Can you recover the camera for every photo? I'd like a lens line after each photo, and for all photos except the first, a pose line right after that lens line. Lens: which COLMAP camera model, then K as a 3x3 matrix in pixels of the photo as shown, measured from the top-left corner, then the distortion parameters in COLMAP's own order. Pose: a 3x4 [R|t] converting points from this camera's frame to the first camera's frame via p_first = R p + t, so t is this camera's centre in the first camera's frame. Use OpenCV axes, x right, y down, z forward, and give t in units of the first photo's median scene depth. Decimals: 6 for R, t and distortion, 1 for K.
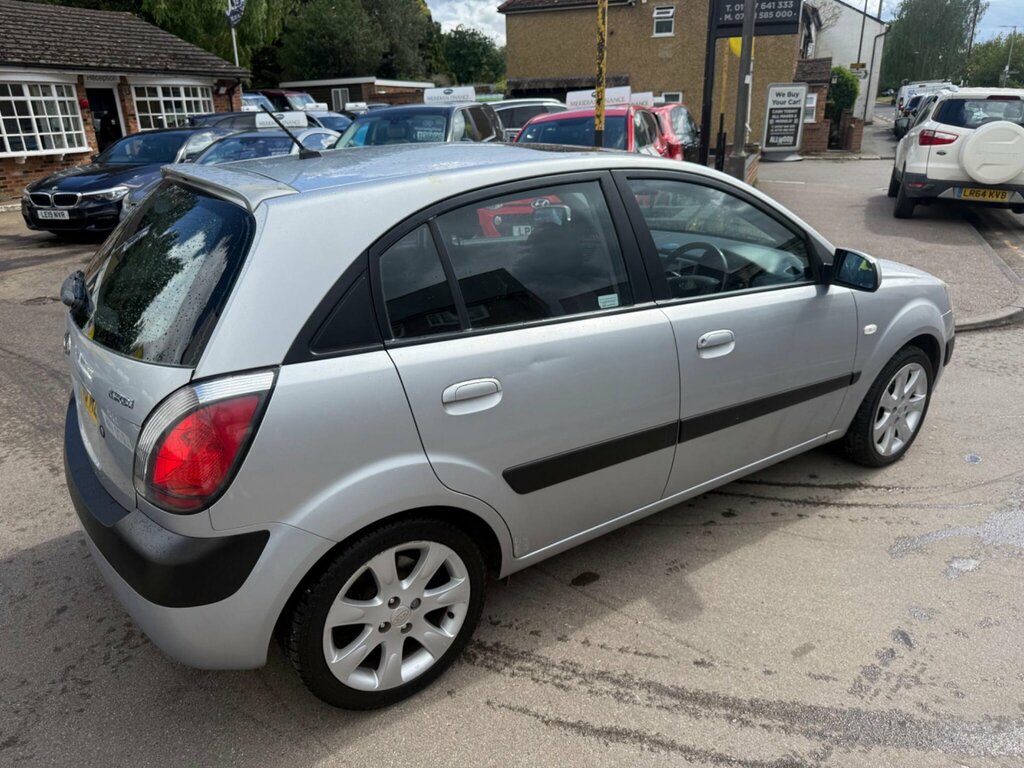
lens RADIAL K [[724.7, 0, 511.1], [0, 724.7, 385.7], [0, 0, 1]] dist [0.002642, -0.007730]
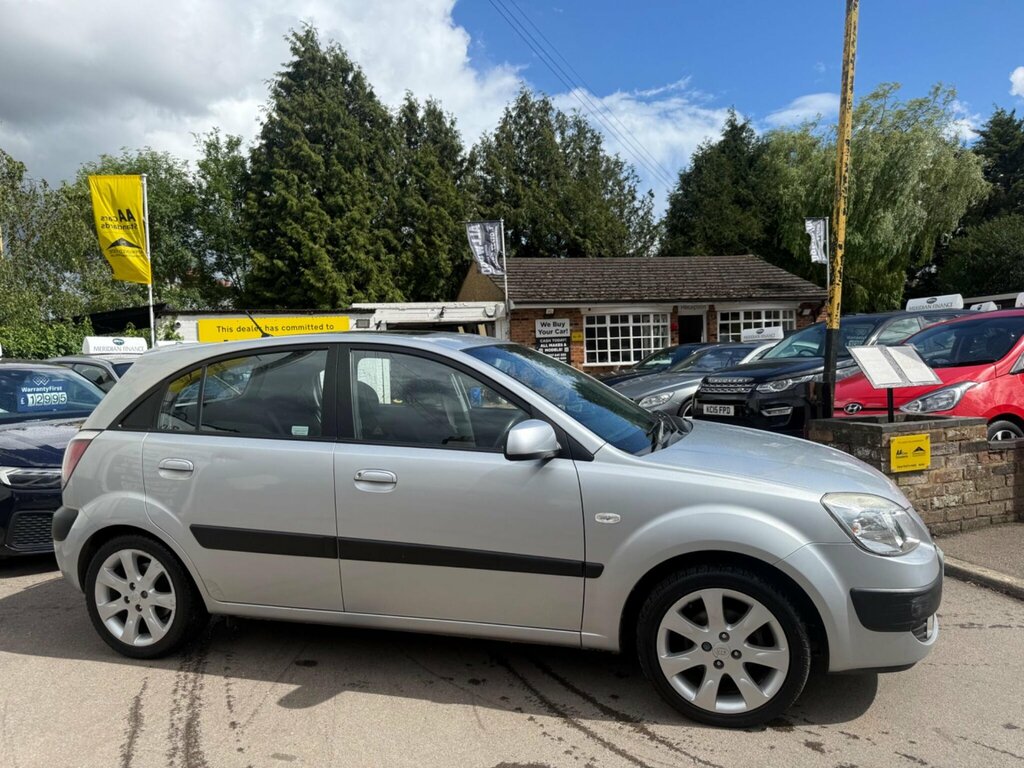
lens RADIAL K [[706.7, 0, 506.0], [0, 706.7, 391.8], [0, 0, 1]] dist [0.104256, -0.159762]
pose [[0.629257, 0.039115, -0.776212, 0.998261], [-0.254344, 0.954101, -0.158112, -0.050961], [0.734401, 0.296918, 0.610324, 0.298002]]
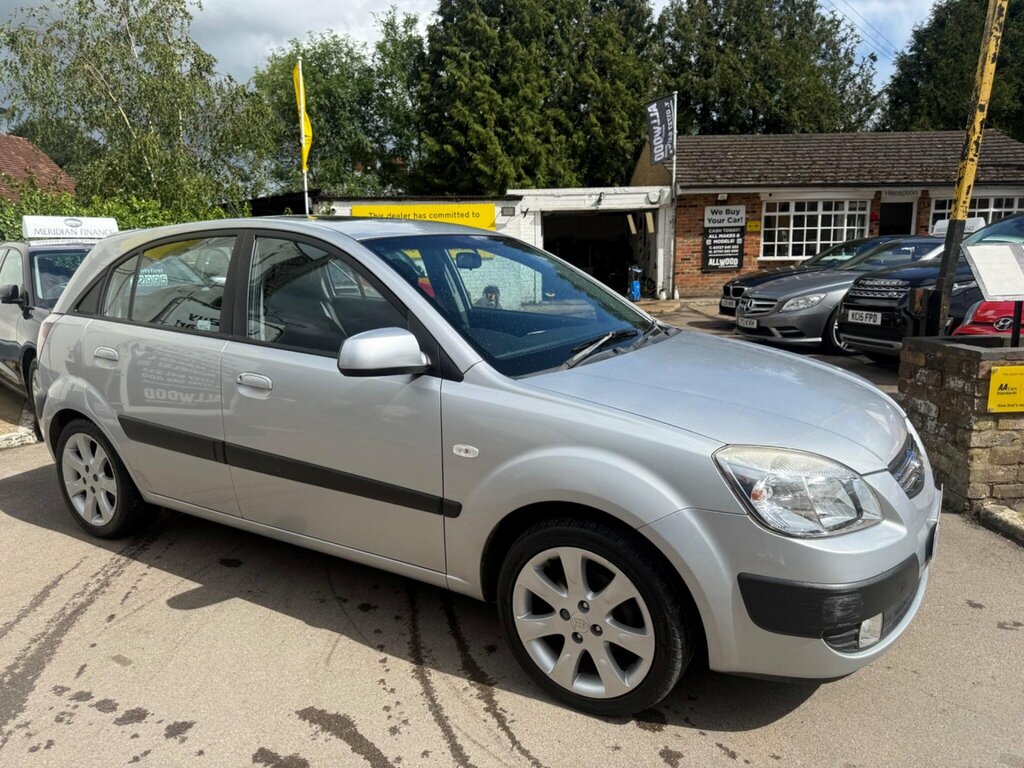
lens RADIAL K [[719.0, 0, 518.2], [0, 719.0, 386.4], [0, 0, 1]] dist [0.030996, -0.044565]
pose [[0.409300, 0.184775, -0.893494, 1.058384], [-0.316195, 0.947319, 0.051060, -0.177729], [0.855859, 0.261619, 0.446163, 0.643575]]
